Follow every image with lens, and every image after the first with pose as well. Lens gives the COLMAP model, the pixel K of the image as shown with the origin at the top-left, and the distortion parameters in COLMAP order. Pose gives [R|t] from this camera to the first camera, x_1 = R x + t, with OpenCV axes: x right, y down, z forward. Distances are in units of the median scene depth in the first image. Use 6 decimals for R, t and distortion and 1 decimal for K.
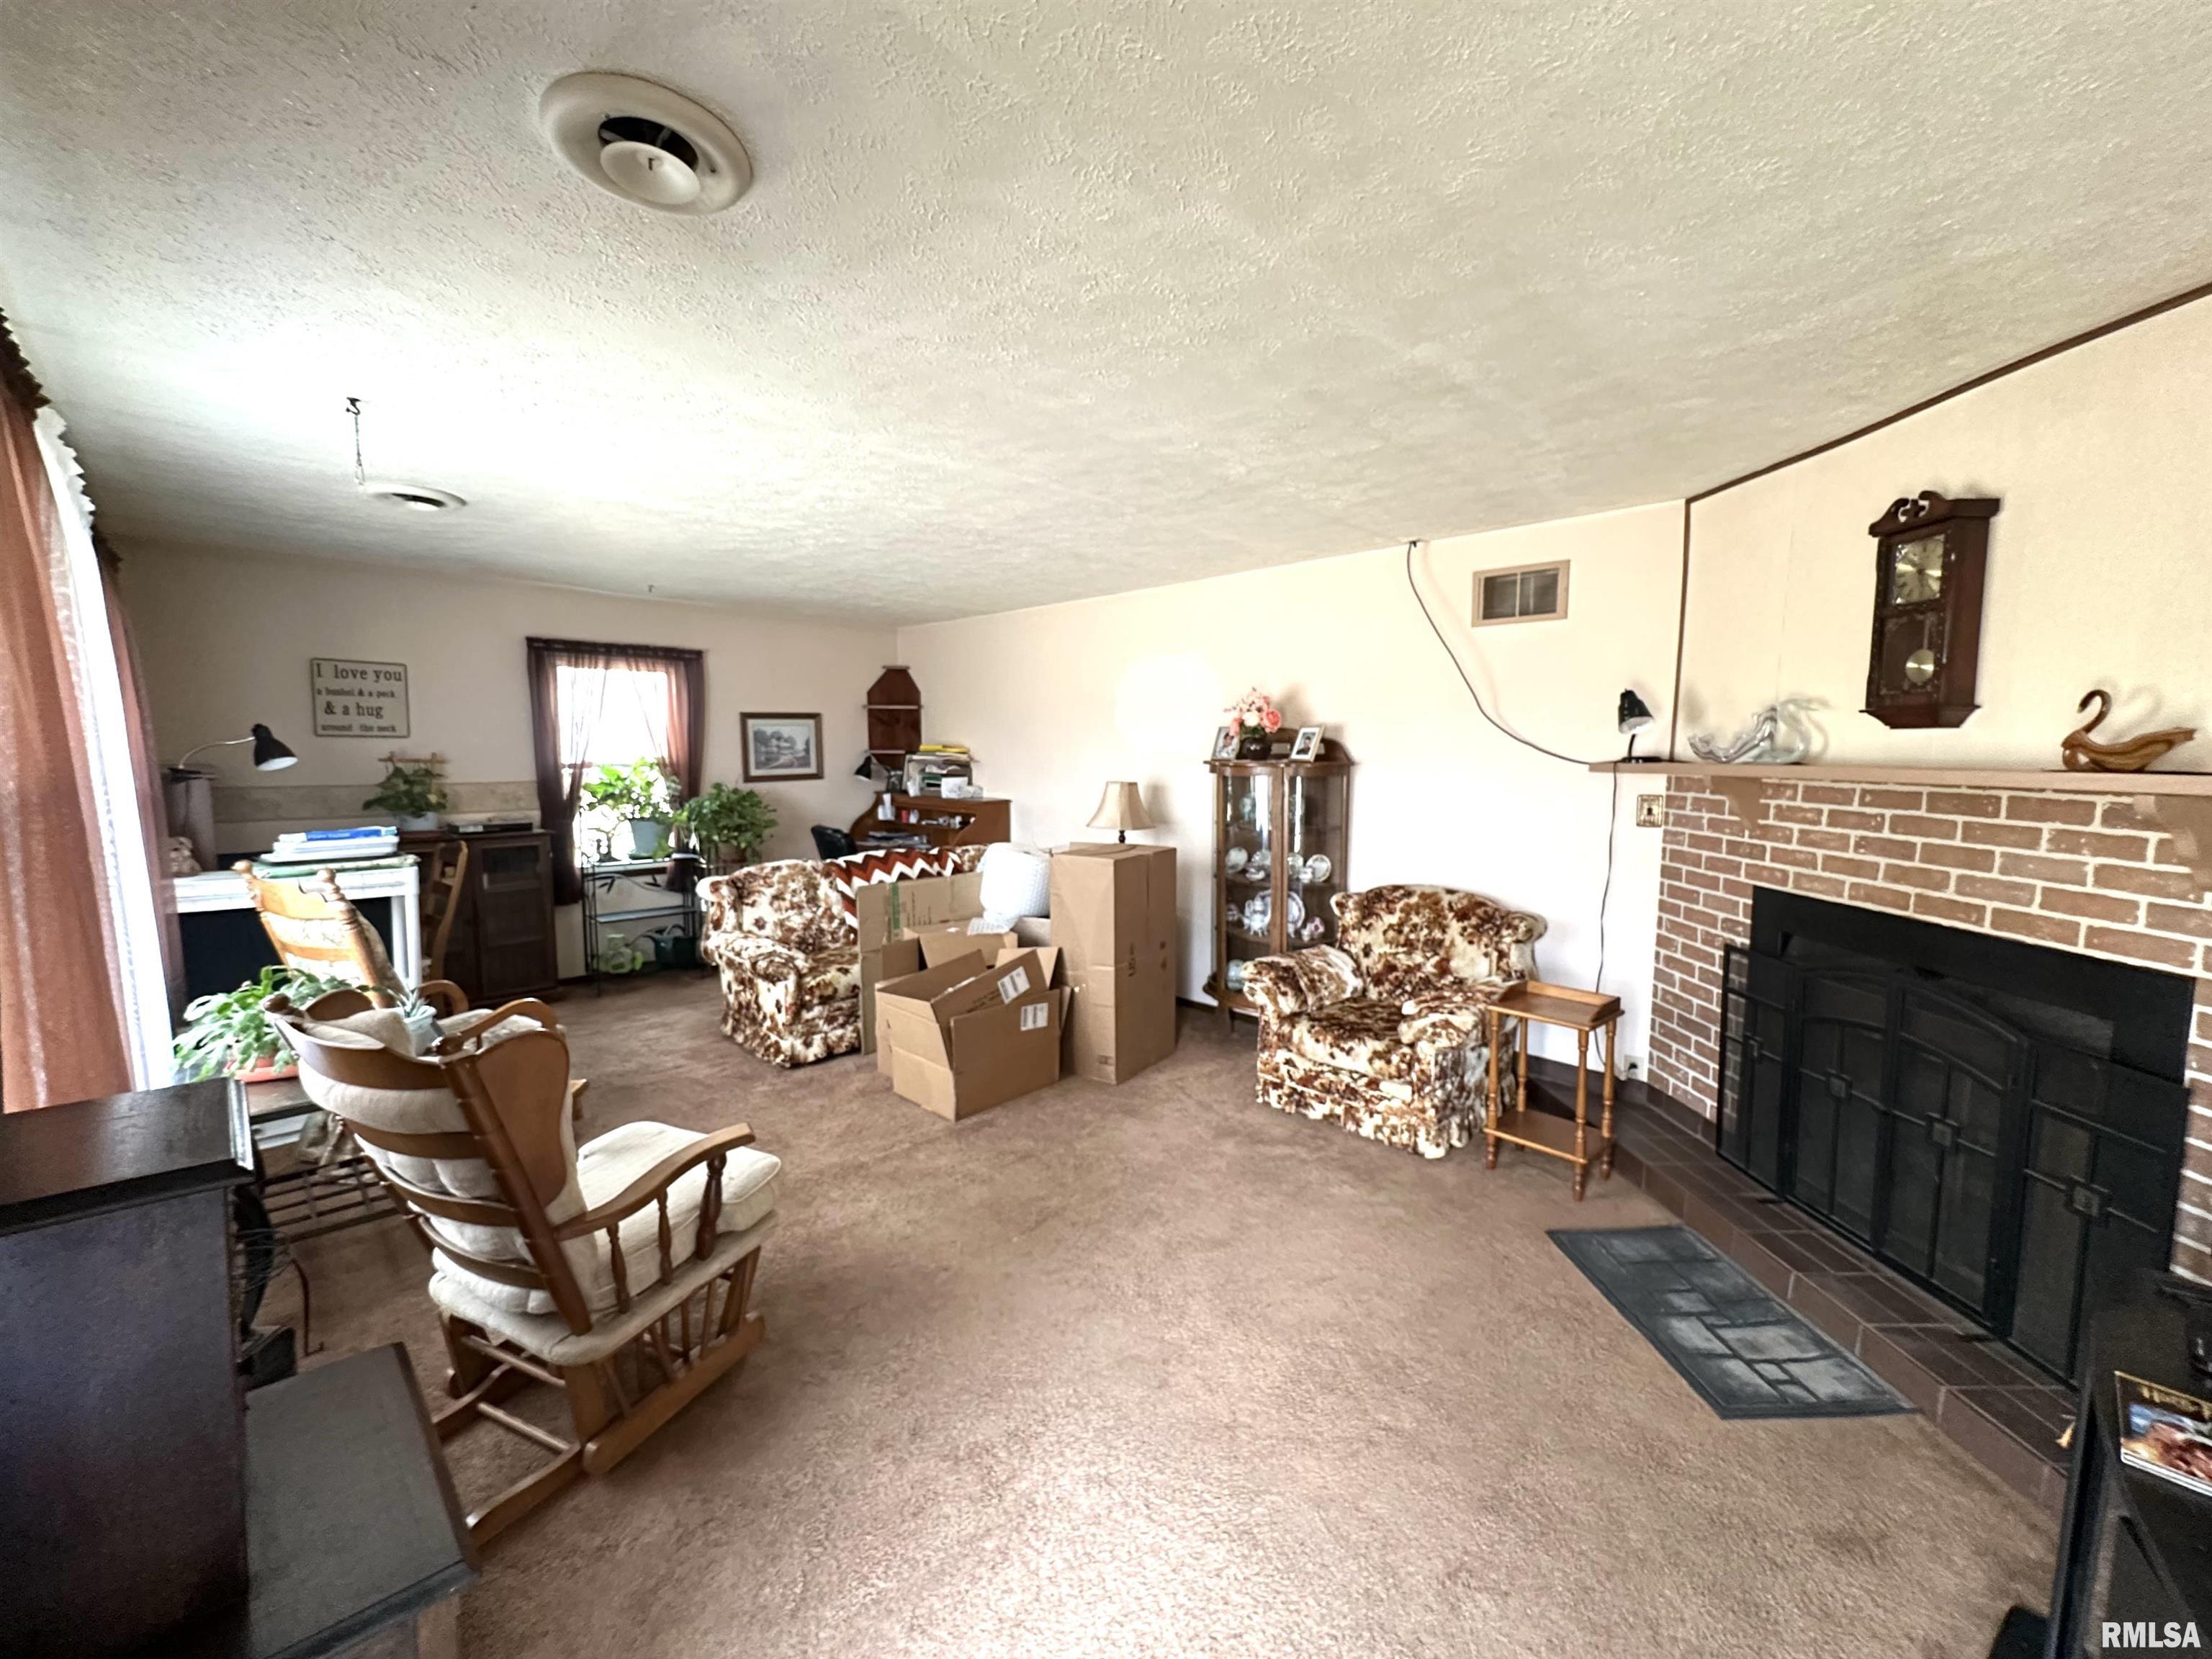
lens RADIAL K [[908.2, 0, 1106.0], [0, 908.2, 829.5], [0, 0, 1]] dist [0.000652, 0.000006]
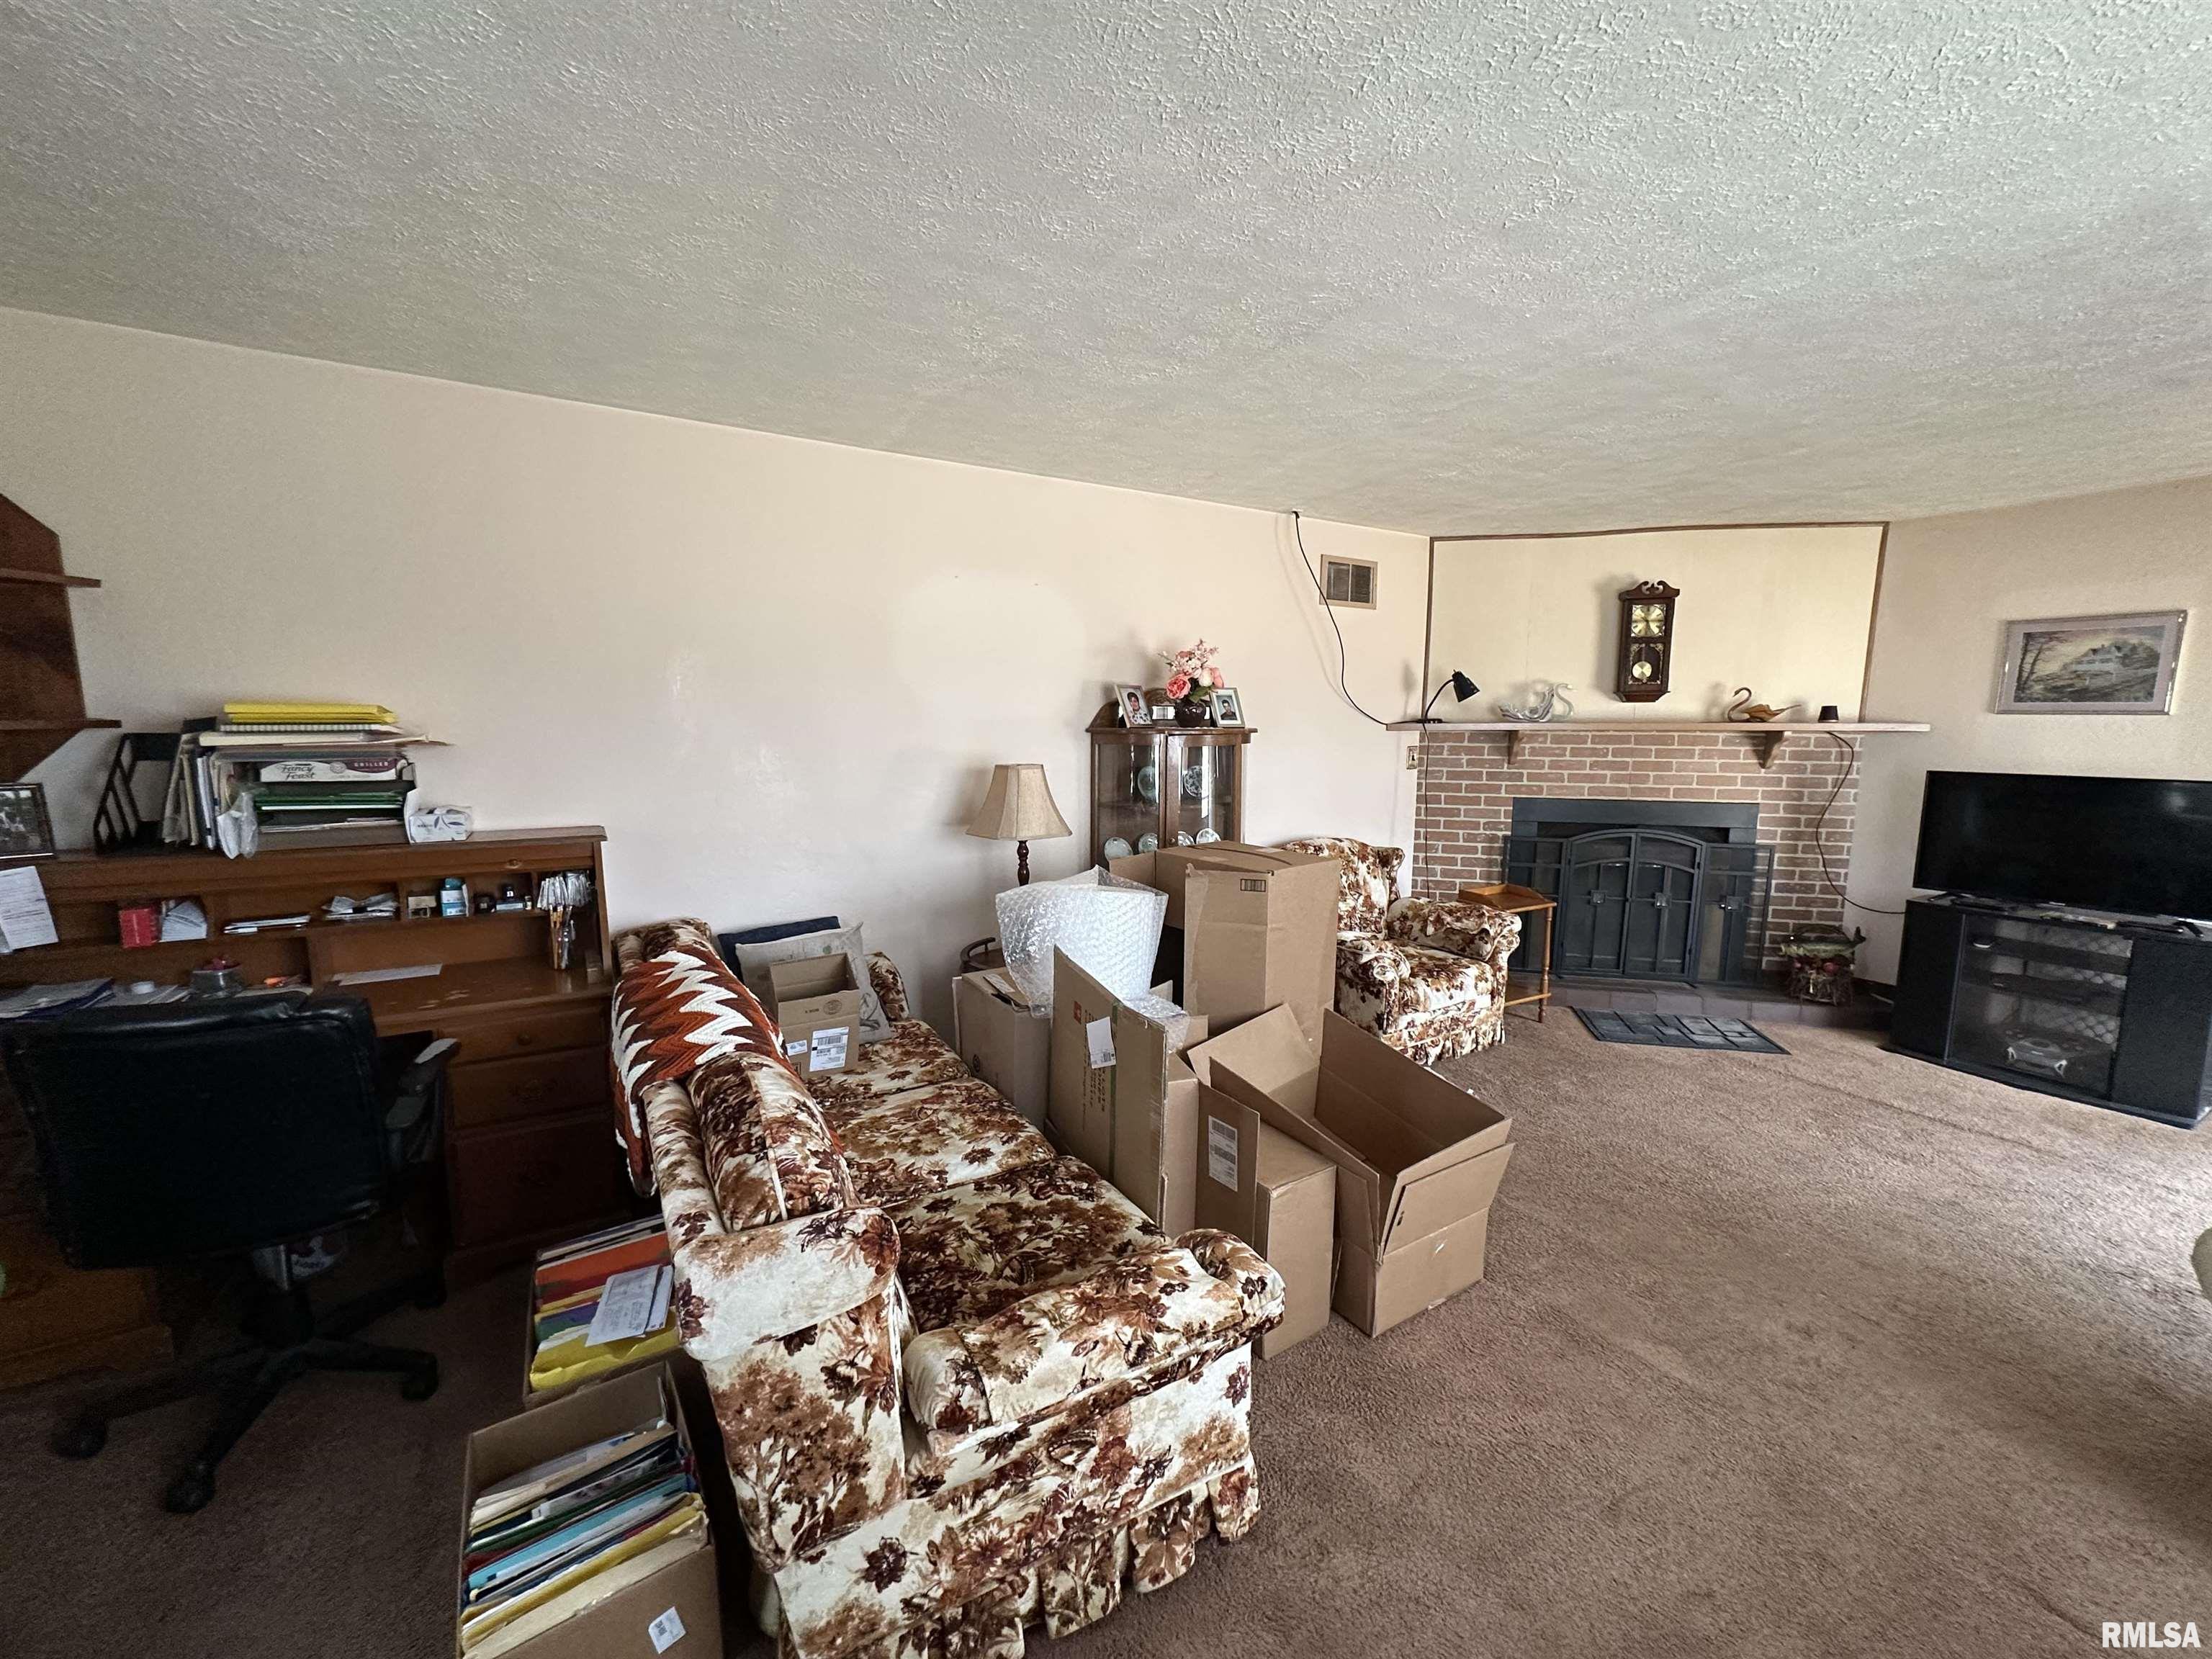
lens RADIAL K [[908.2, 0, 1106.0], [0, 908.2, 829.5], [0, 0, 1]] dist [0.000652, 0.000006]
pose [[0.217729, -0.126830, 0.967733, -0.983018], [0.086080, 0.990152, 0.110401, -0.119049], [-0.972206, 0.059265, 0.226503, 1.294676]]
